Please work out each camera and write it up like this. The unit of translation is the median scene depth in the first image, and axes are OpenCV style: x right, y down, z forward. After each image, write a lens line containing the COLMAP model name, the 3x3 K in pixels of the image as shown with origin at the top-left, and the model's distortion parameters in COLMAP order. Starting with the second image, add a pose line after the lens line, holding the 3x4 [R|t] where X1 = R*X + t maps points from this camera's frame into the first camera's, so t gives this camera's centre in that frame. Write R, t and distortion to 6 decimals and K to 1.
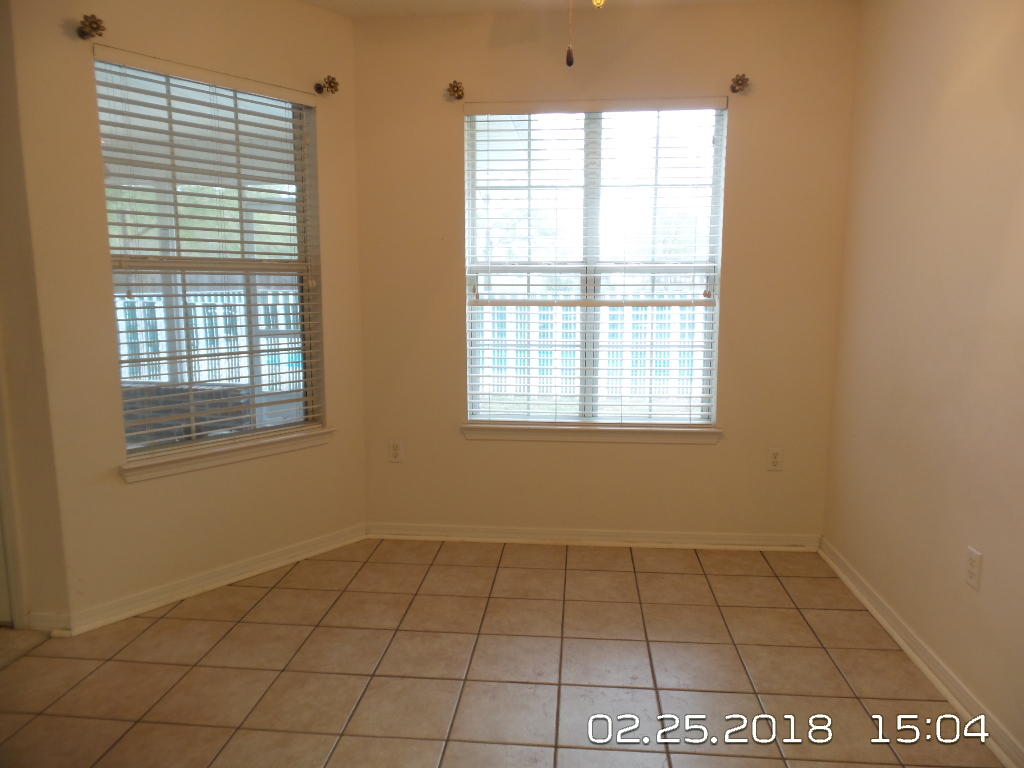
lens RADIAL K [[693.5, 0, 515.2], [0, 693.5, 387.4], [0, 0, 1]] dist [-0.020753, 0.000213]
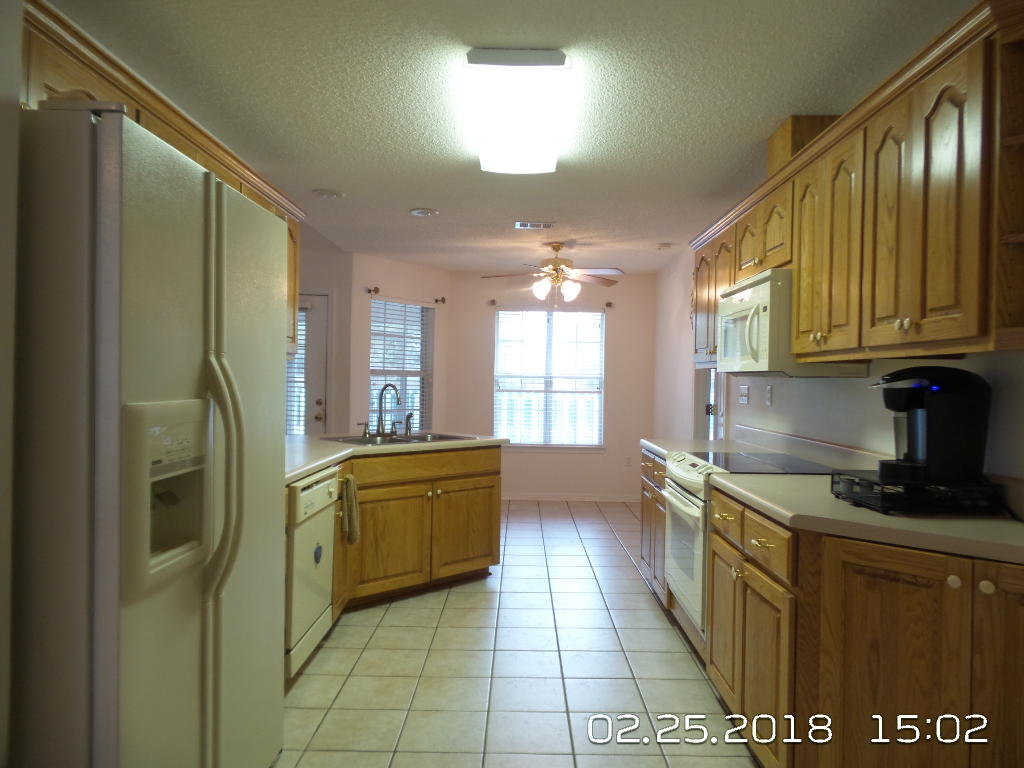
lens RADIAL K [[693.5, 0, 511.1], [0, 693.5, 387.5], [0, 0, 1]] dist [-0.020753, 0.000213]
pose [[0.997990, 0.016336, 0.061233, -0.167767], [-0.007980, 0.990909, -0.134299, 0.188631], [-0.062870, 0.133540, 0.989047, -1.366460]]
